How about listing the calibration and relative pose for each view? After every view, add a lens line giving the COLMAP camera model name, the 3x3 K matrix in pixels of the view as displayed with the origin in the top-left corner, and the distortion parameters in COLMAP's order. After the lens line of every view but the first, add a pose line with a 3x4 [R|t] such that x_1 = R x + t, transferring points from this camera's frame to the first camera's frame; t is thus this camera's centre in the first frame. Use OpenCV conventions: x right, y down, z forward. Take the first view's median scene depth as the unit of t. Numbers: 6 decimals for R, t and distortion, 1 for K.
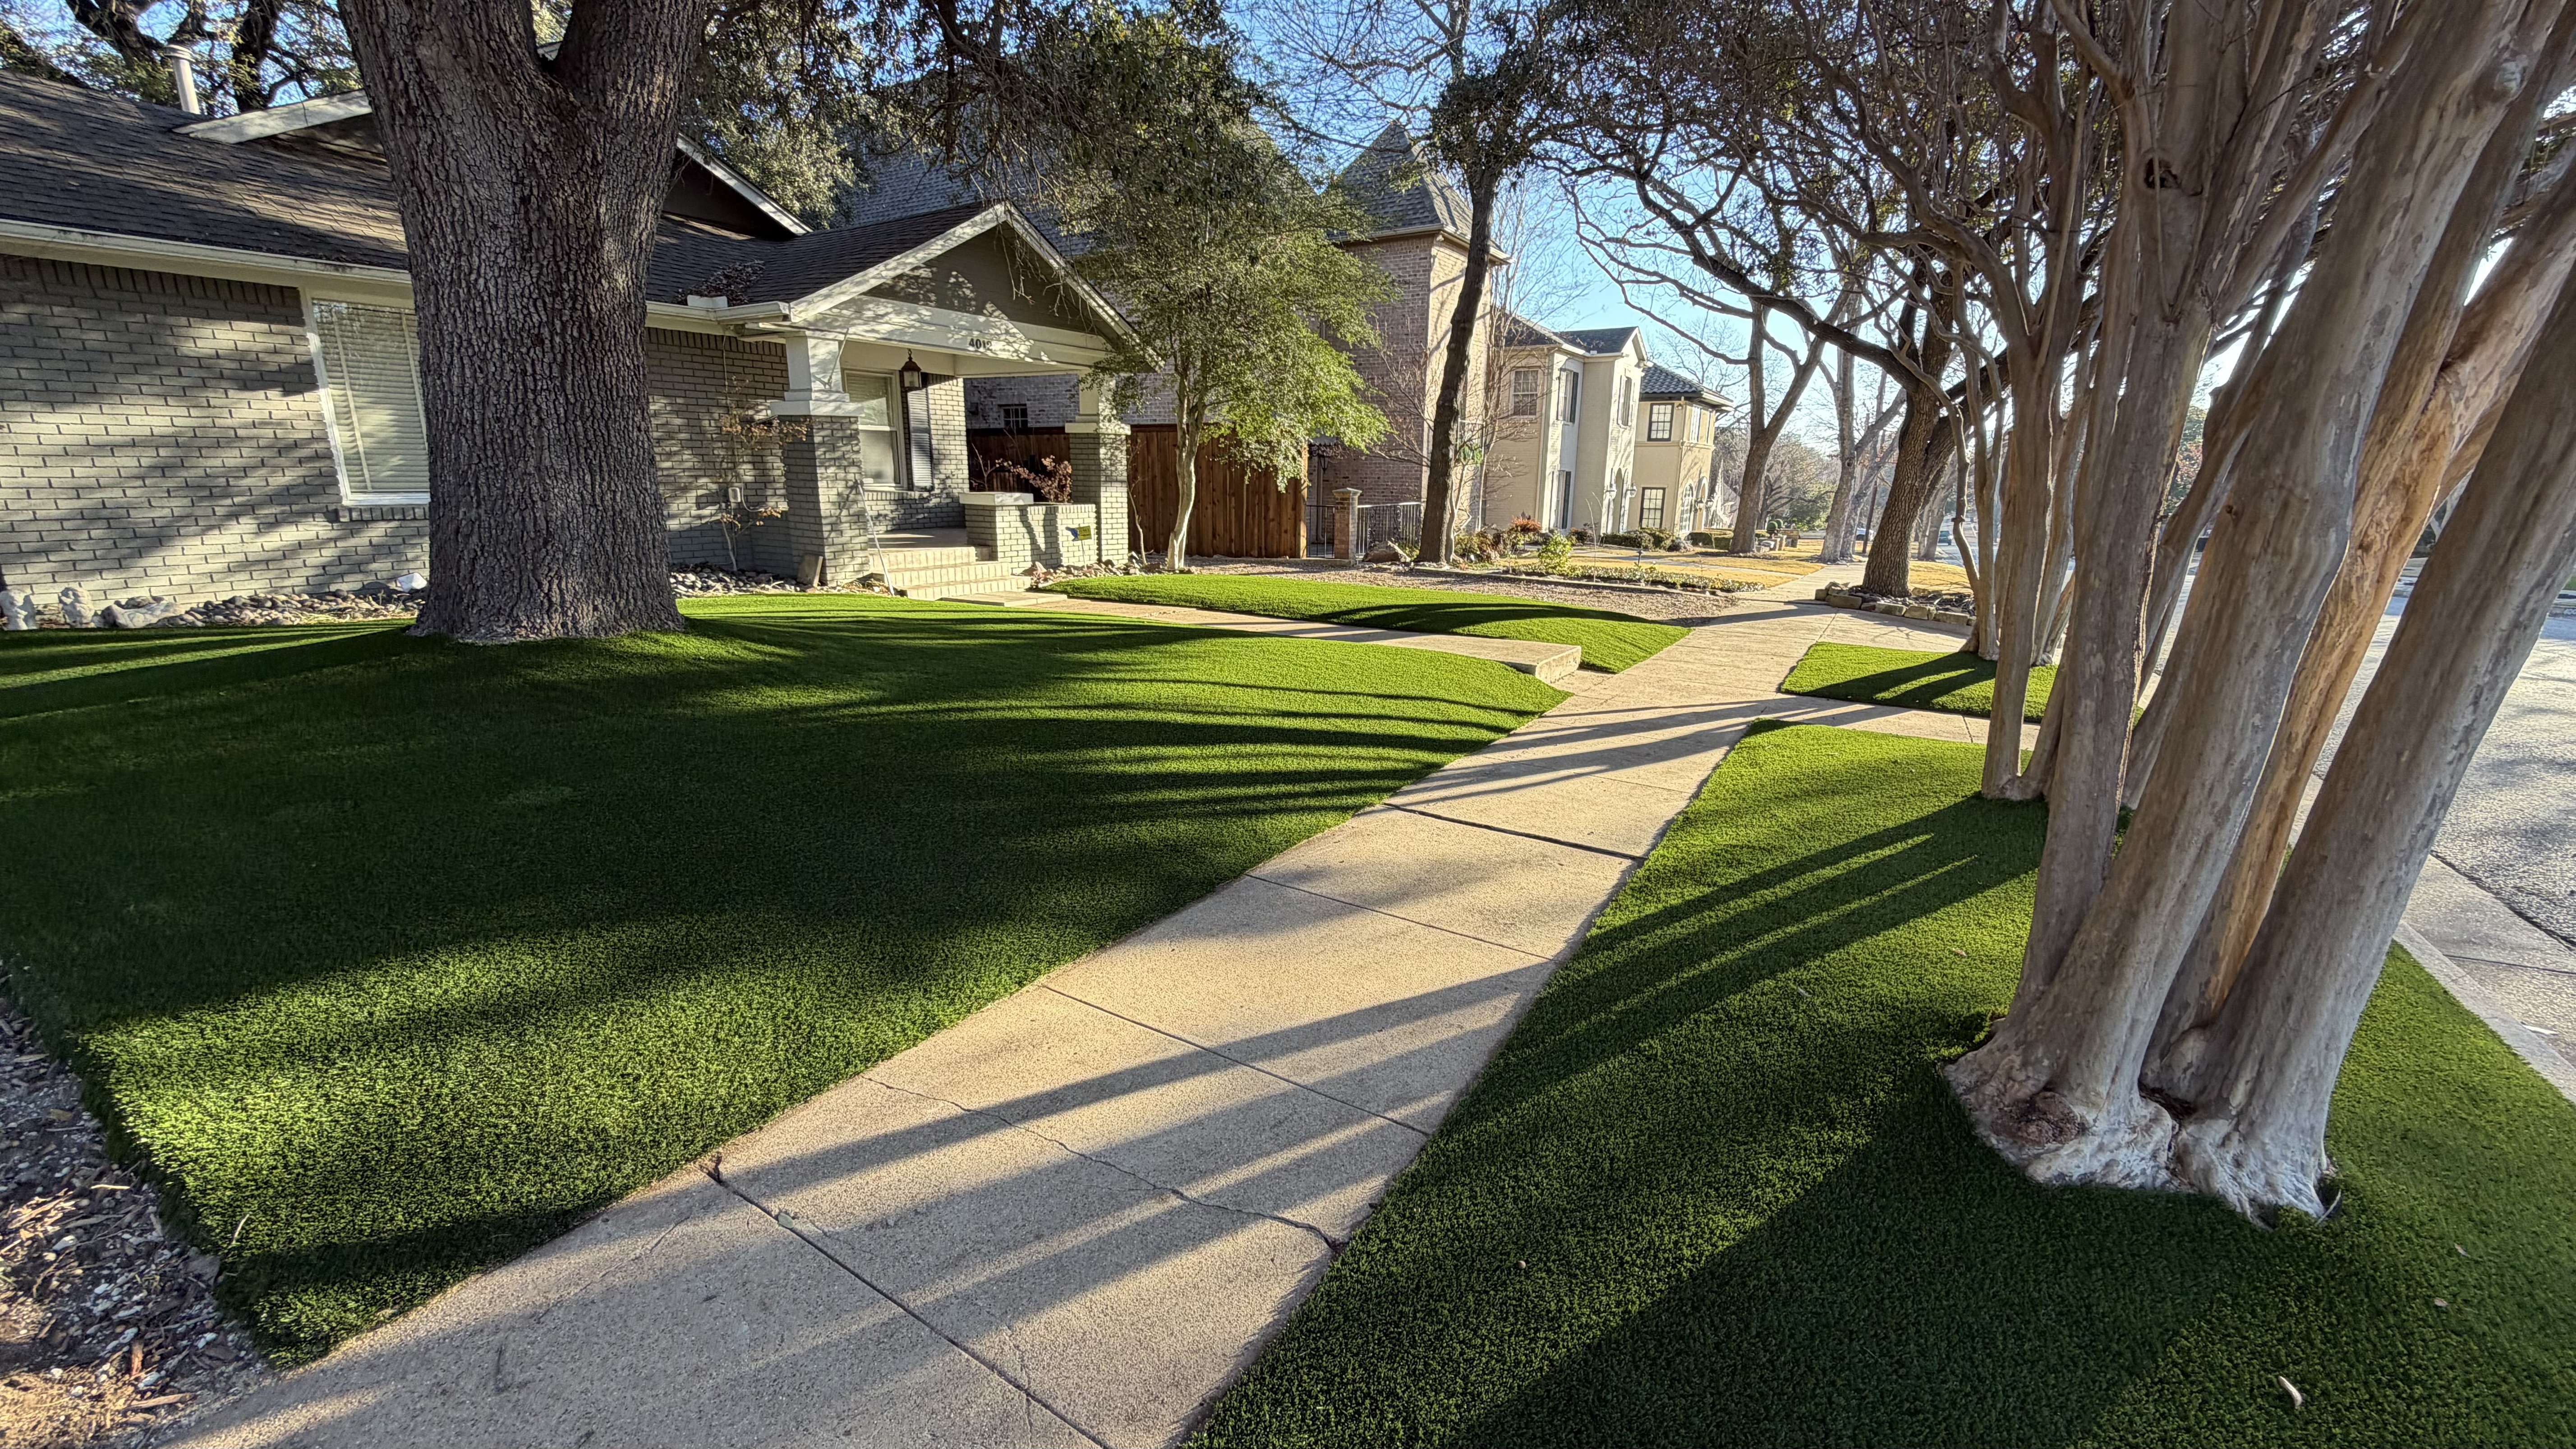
lens RADIAL K [[1026.3, 0, 1284.0], [0, 1026.3, 726.6], [0, 0, 1]] dist [0.000795, -0.000451]
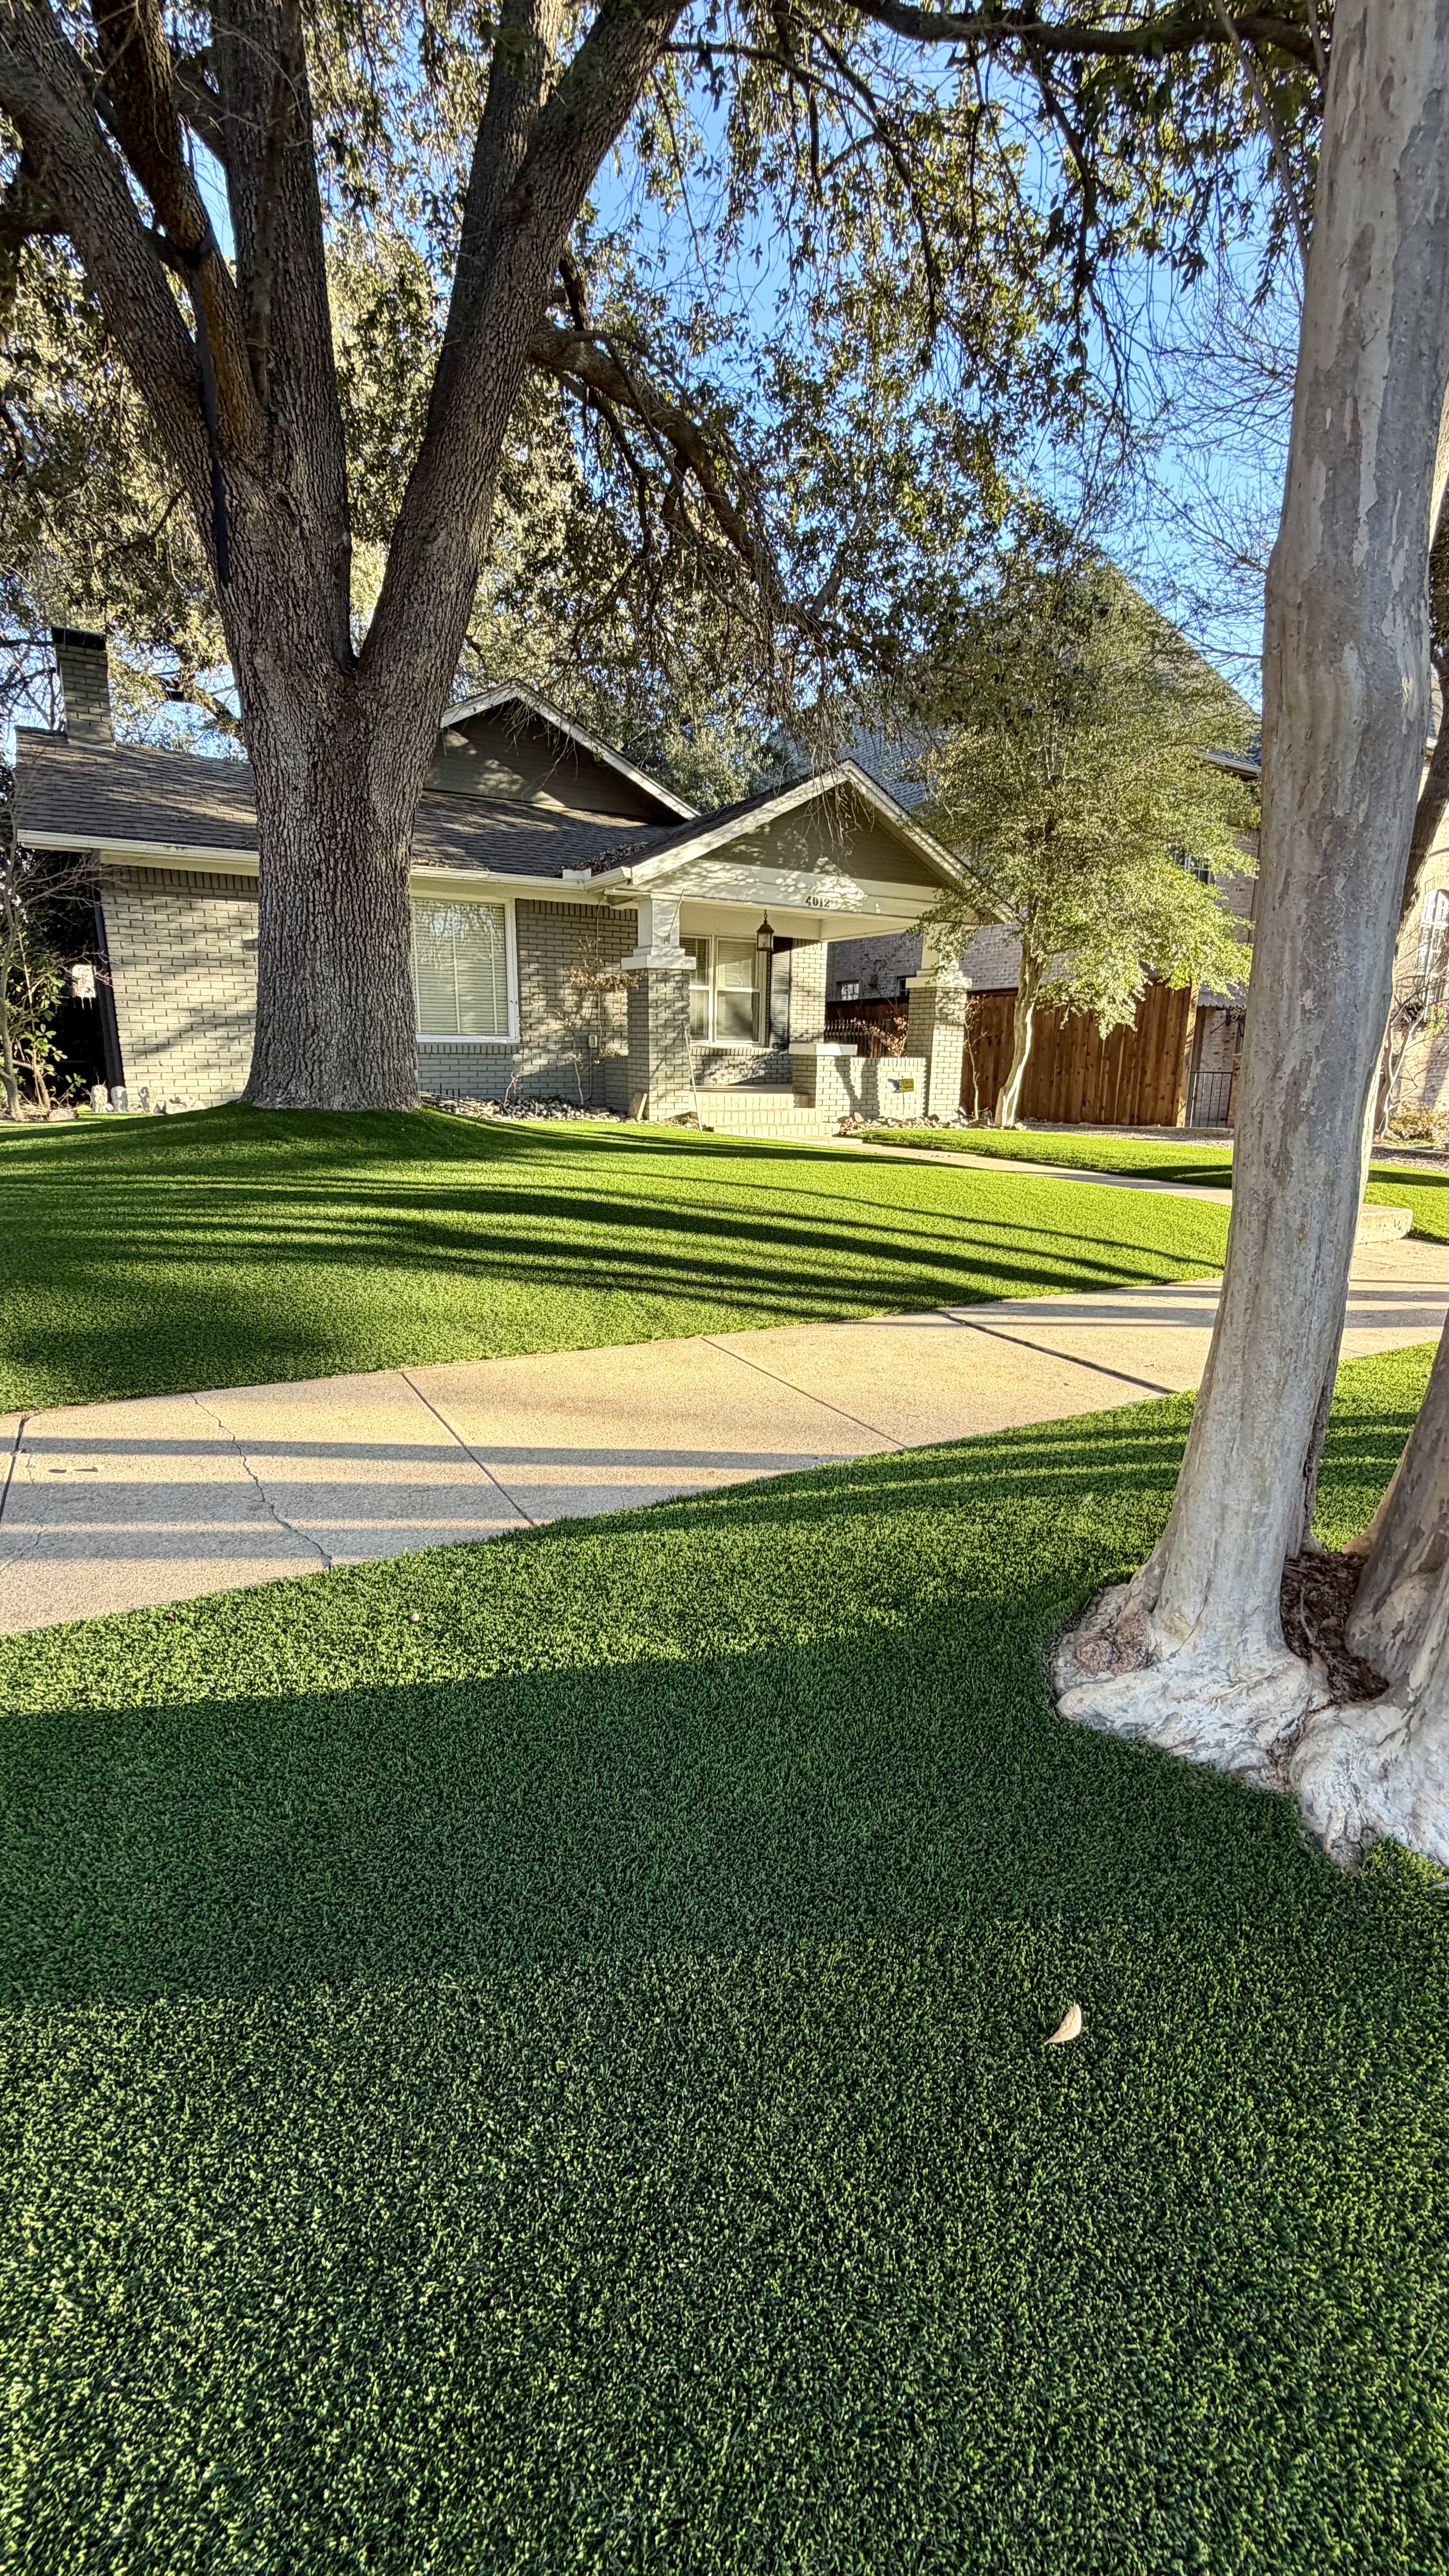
lens RADIAL K [[1026.3, 0, 722.5], [0, 1026.3, 1282.5], [0, 0, 1]] dist [0.000795, -0.000451]
pose [[0.884215, 0.099796, -0.456294, 0.155557], [-0.114248, 0.993444, -0.004114, 0.034219], [0.452891, 0.055768, 0.889820, 0.049395]]
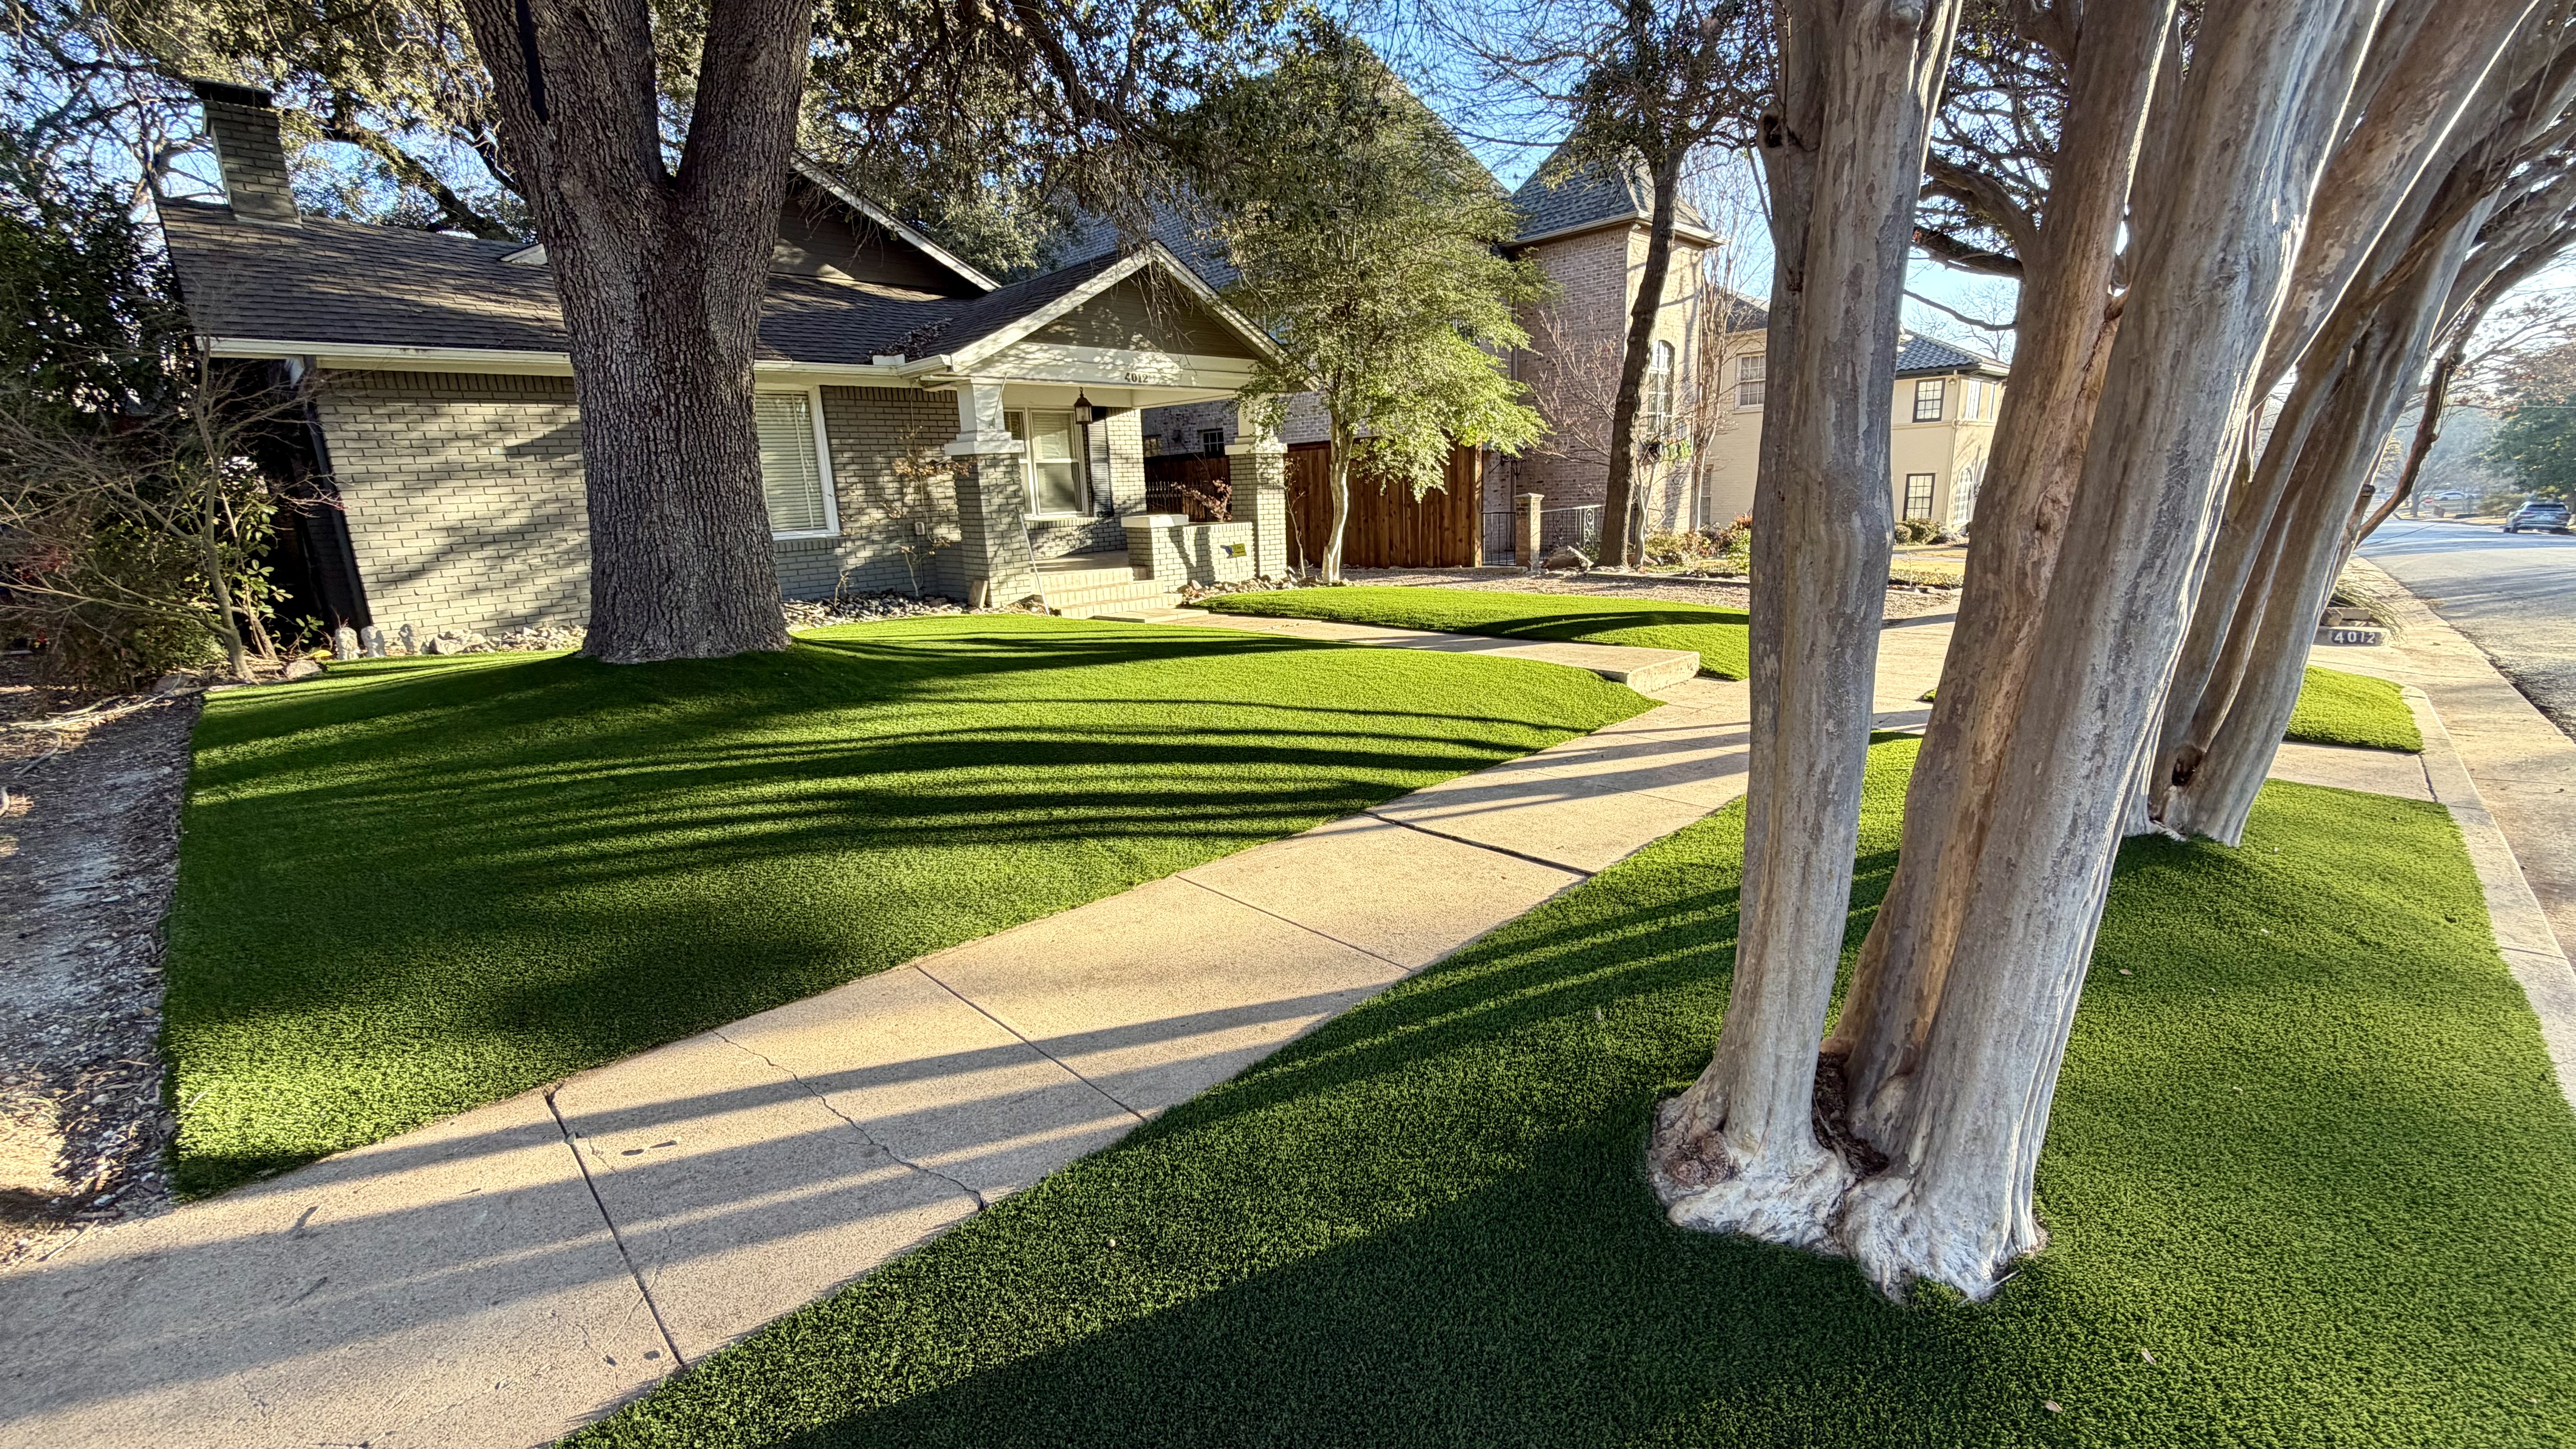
lens RADIAL K [[1026.3, 0, 1284.0], [0, 1026.3, 726.6], [0, 0, 1]] dist [0.000795, -0.000451]
pose [[0.973013, 0.002022, -0.230740, 0.114568], [-0.004550, 0.999935, -0.010424, 0.000887], [0.230704, 0.011193, 0.972959, 0.002056]]
